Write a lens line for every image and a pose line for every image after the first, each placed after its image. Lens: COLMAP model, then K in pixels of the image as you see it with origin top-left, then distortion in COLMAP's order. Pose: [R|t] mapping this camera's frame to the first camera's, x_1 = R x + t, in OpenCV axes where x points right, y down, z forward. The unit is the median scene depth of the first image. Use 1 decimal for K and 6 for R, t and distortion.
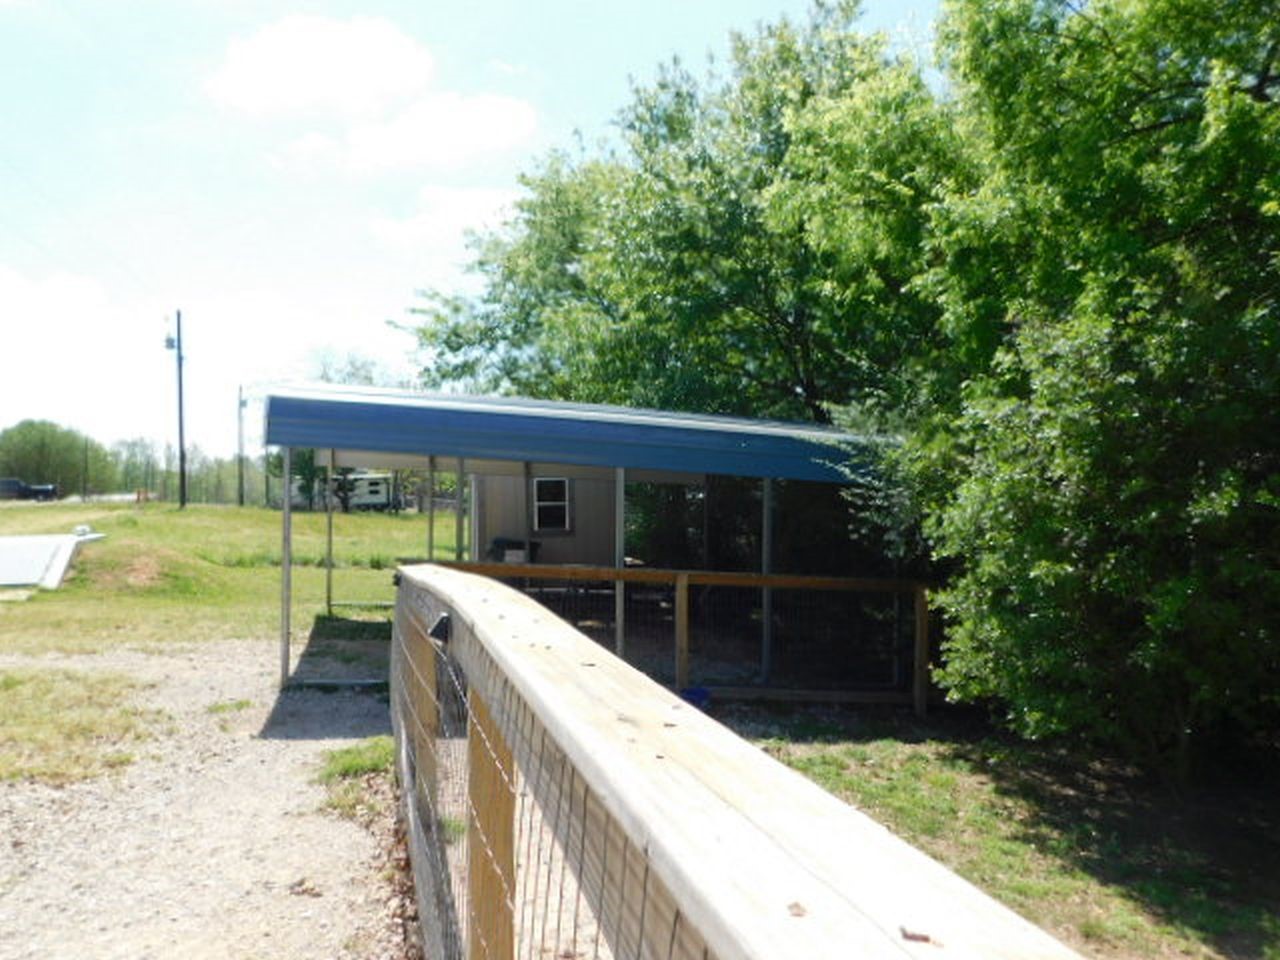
lens RADIAL K [[936.7, 0, 637.6], [0, 936.7, 478.6], [0, 0, 1]] dist [-0.033205, 0.058943]
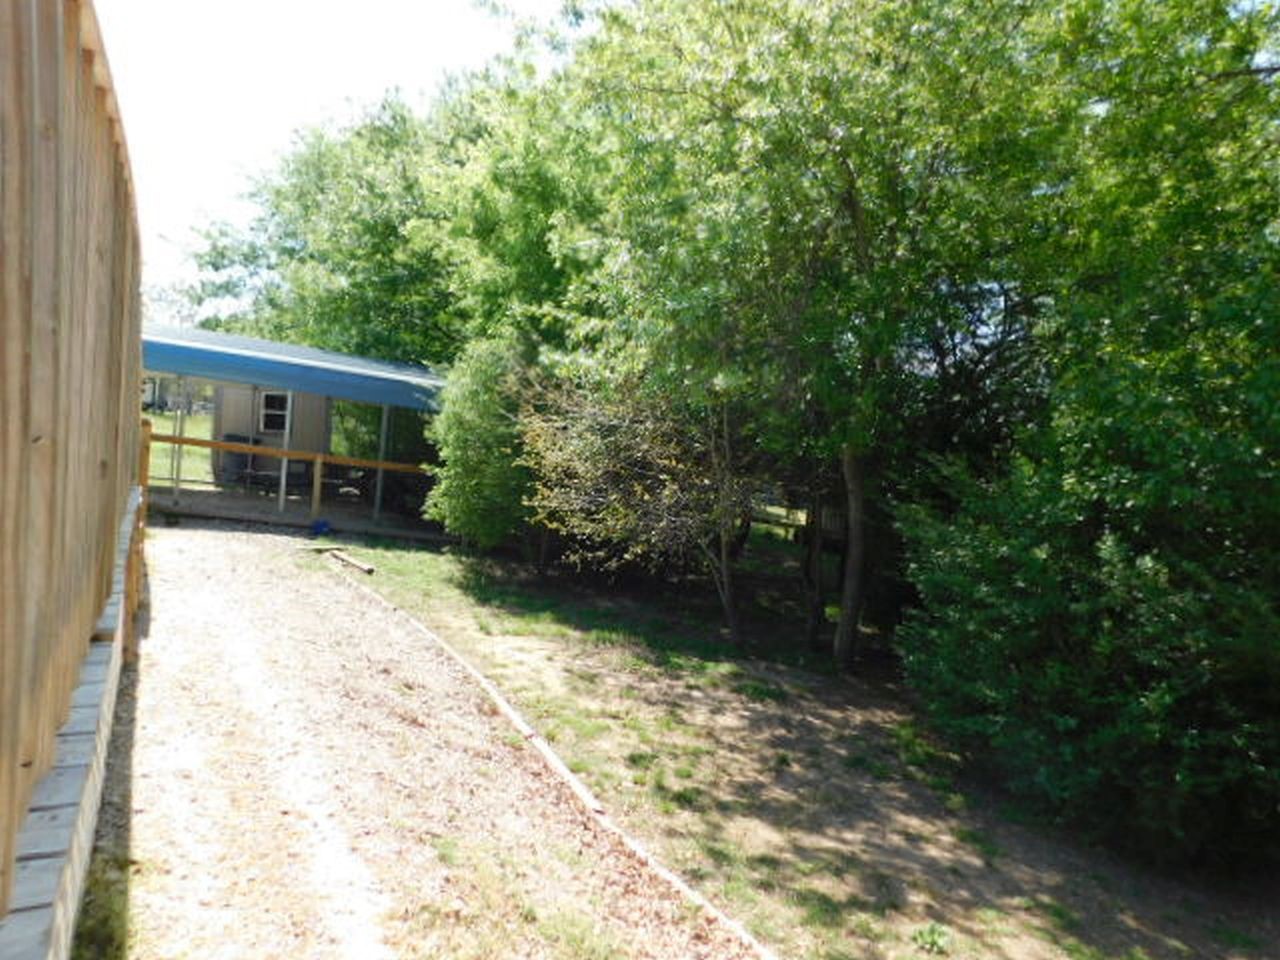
lens RADIAL K [[936.7, 0, 679.9], [0, 936.7, 487.6], [0, 0, 1]] dist [-0.033205, 0.058943]
pose [[0.964476, 0.073803, 0.253653, 0.280678], [-0.093272, 0.993478, 0.065591, -0.014242], [-0.247157, -0.086920, 0.965069, -0.902060]]
